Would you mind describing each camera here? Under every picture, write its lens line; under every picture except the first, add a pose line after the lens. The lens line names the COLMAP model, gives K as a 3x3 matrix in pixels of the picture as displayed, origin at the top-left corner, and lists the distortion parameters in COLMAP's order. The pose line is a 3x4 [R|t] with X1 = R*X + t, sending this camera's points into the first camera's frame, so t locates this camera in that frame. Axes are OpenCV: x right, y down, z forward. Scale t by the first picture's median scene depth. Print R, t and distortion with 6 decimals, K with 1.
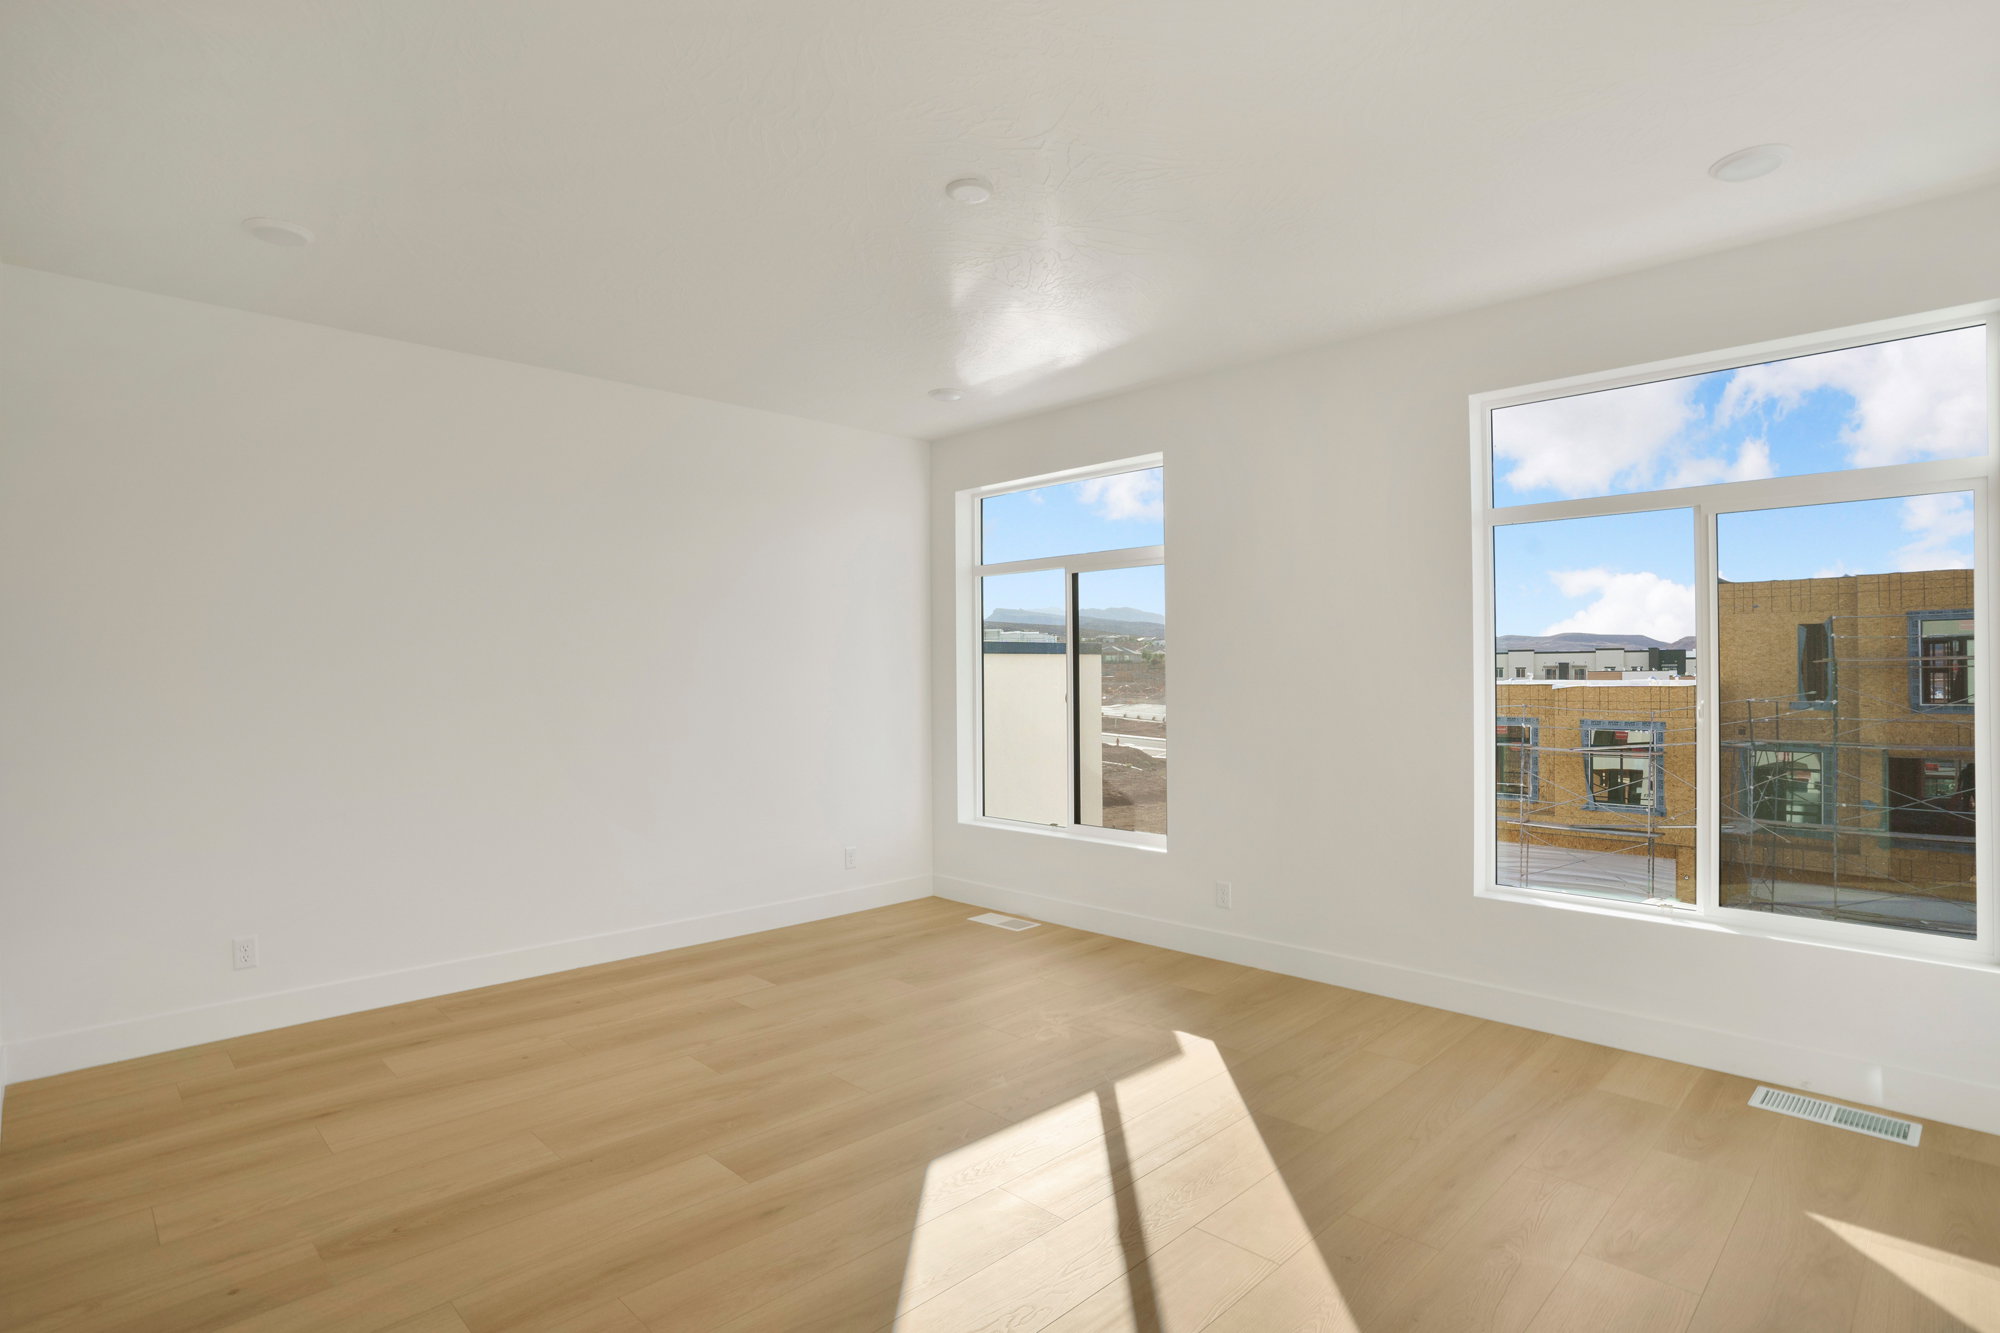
lens RADIAL K [[993.3, 0, 1000.0], [0, 993.3, 666.5], [0, 0, 1]] dist [-0.080696, 0.043881]
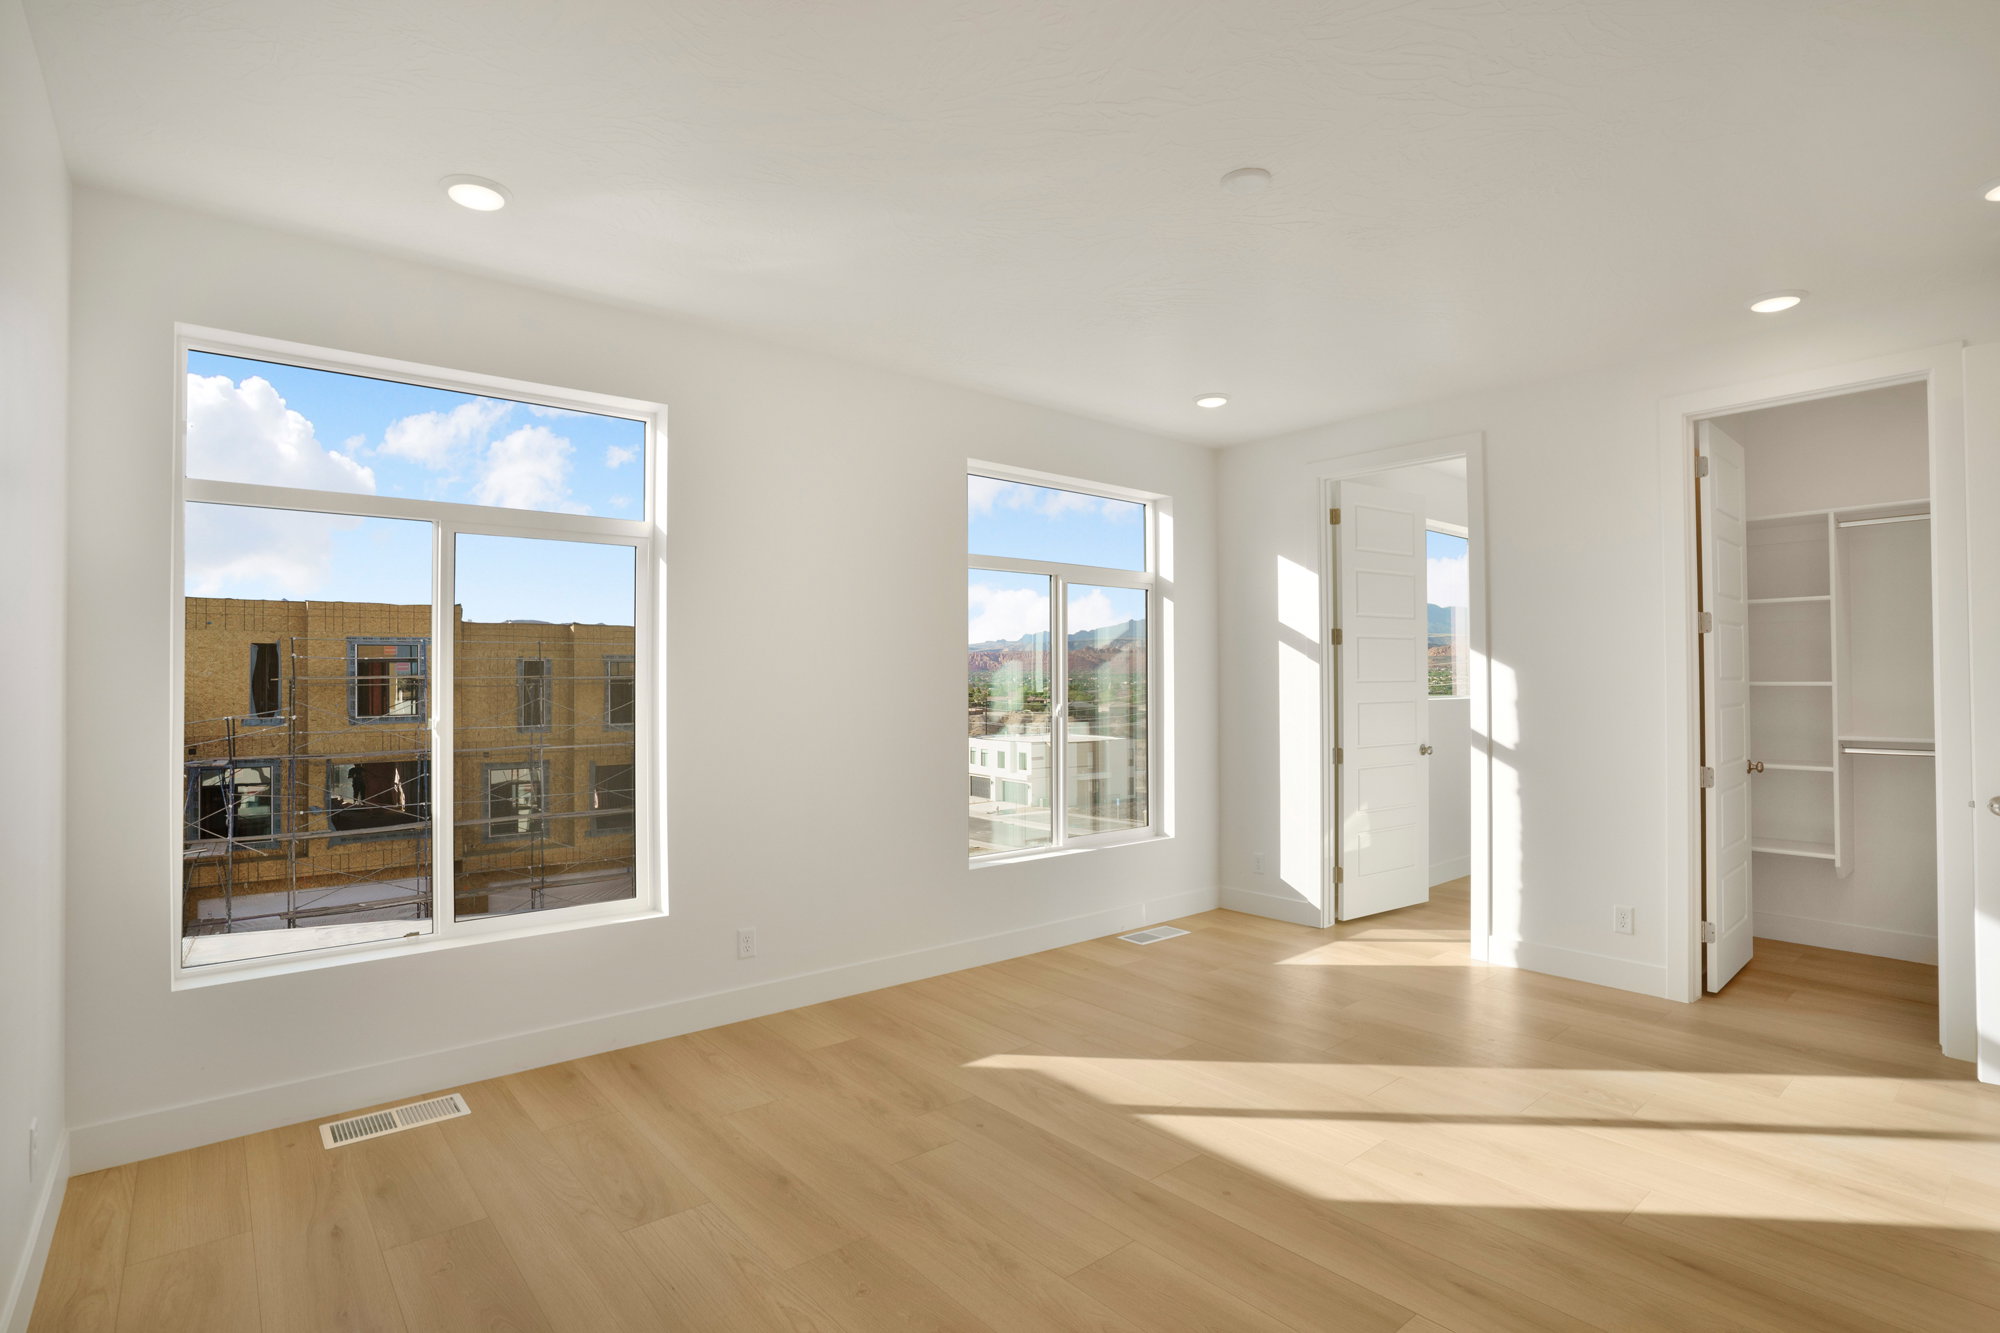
lens RADIAL K [[1006.8, 0, 926.9], [0, 1006.8, 668.4], [0, 0, 1]] dist [-0.040764, 0.000384]
pose [[0.119458, 0.018079, 0.992675, -0.146732], [-0.001282, 0.999836, -0.018055, 0.001412], [-0.992838, 0.000885, 0.119462, 0.170302]]
